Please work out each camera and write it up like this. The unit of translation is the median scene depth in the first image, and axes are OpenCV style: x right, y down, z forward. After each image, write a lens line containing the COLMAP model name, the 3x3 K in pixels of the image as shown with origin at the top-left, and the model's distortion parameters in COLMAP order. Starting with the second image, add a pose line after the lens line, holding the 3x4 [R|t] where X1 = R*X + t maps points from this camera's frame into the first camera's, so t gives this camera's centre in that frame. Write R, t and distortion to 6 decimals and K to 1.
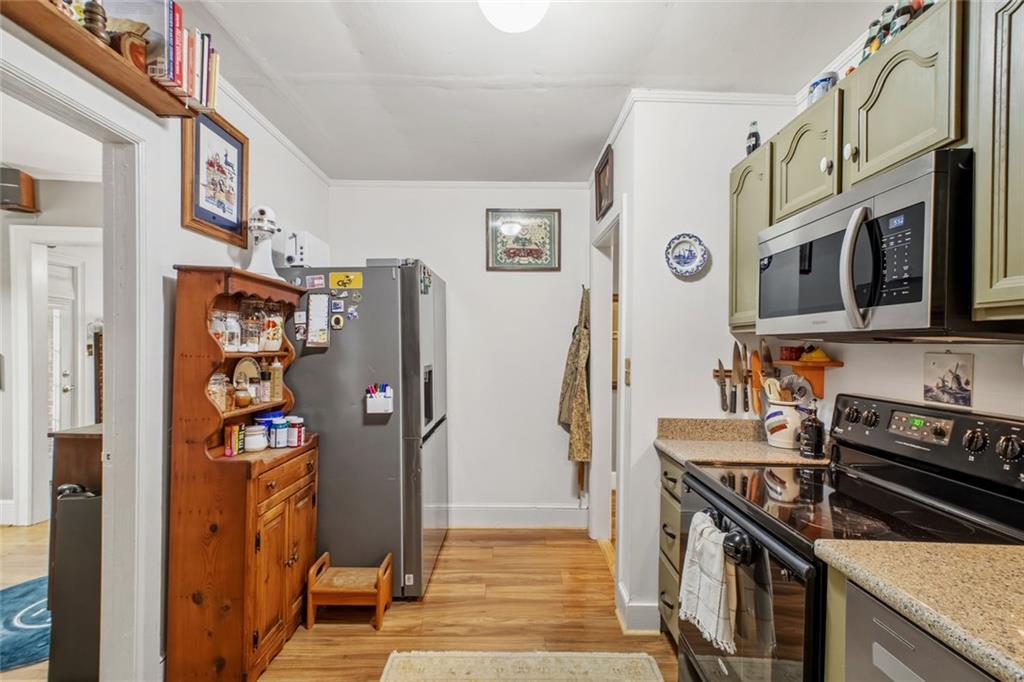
lens RADIAL K [[464.5, 0, 518.1], [0, 464.5, 344.1], [0, 0, 1]] dist [0.002080, 0.000645]
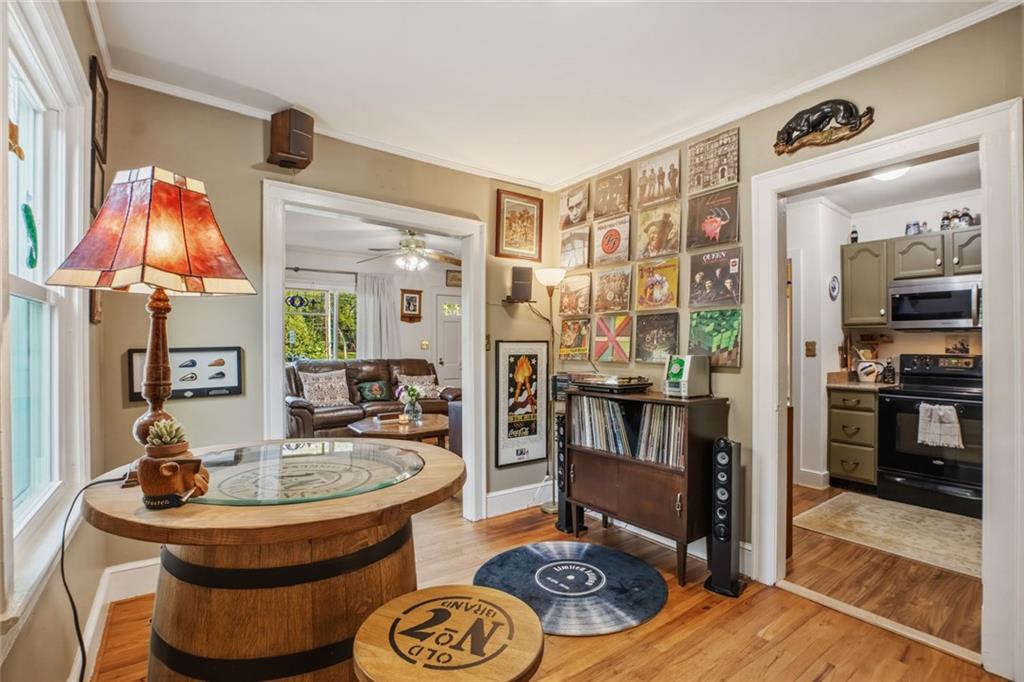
lens RADIAL K [[459.2, 0, 530.7], [0, 459.2, 343.7], [0, 0, 1]] dist [-0.012582, 0.000130]
pose [[0.809573, -0.008542, 0.586957, -2.374874], [0.007244, 0.999963, 0.004562, 0.032797], [-0.586974, 0.000558, 0.809605, 0.270793]]
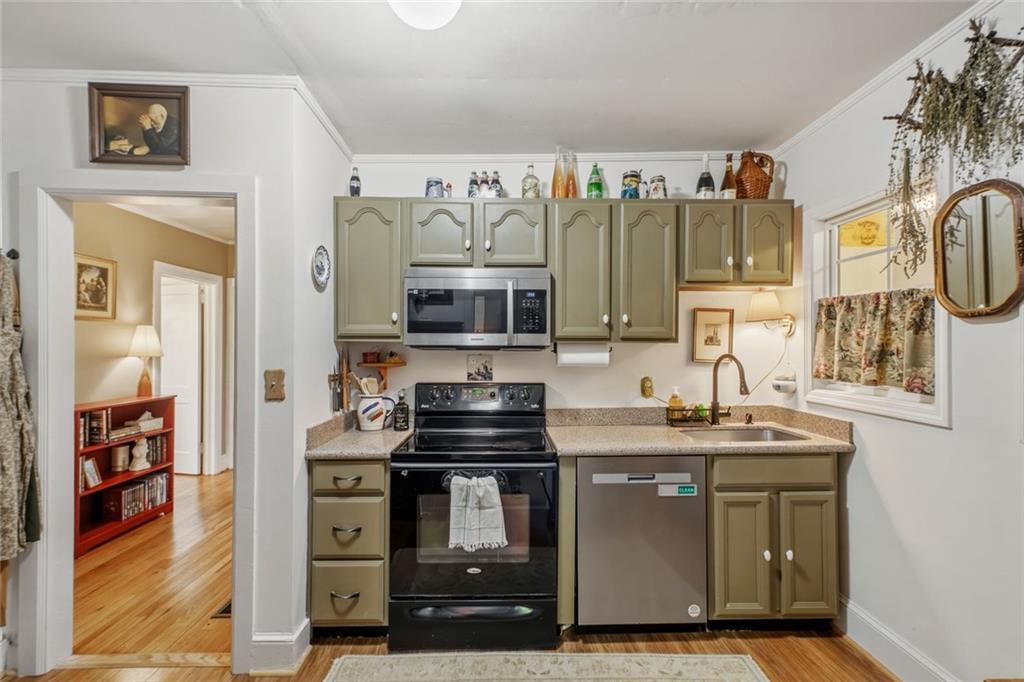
lens RADIAL K [[447.0, 0, 512.0], [0, 447.0, 341.0], [0, 0, 1]] dist [-0.000500, 0.000083]
pose [[-0.003995, -0.000893, 0.999992, -0.853658], [-0.002126, 0.999997, 0.000885, -0.036698], [-0.999990, -0.002123, -0.003997, 0.769496]]
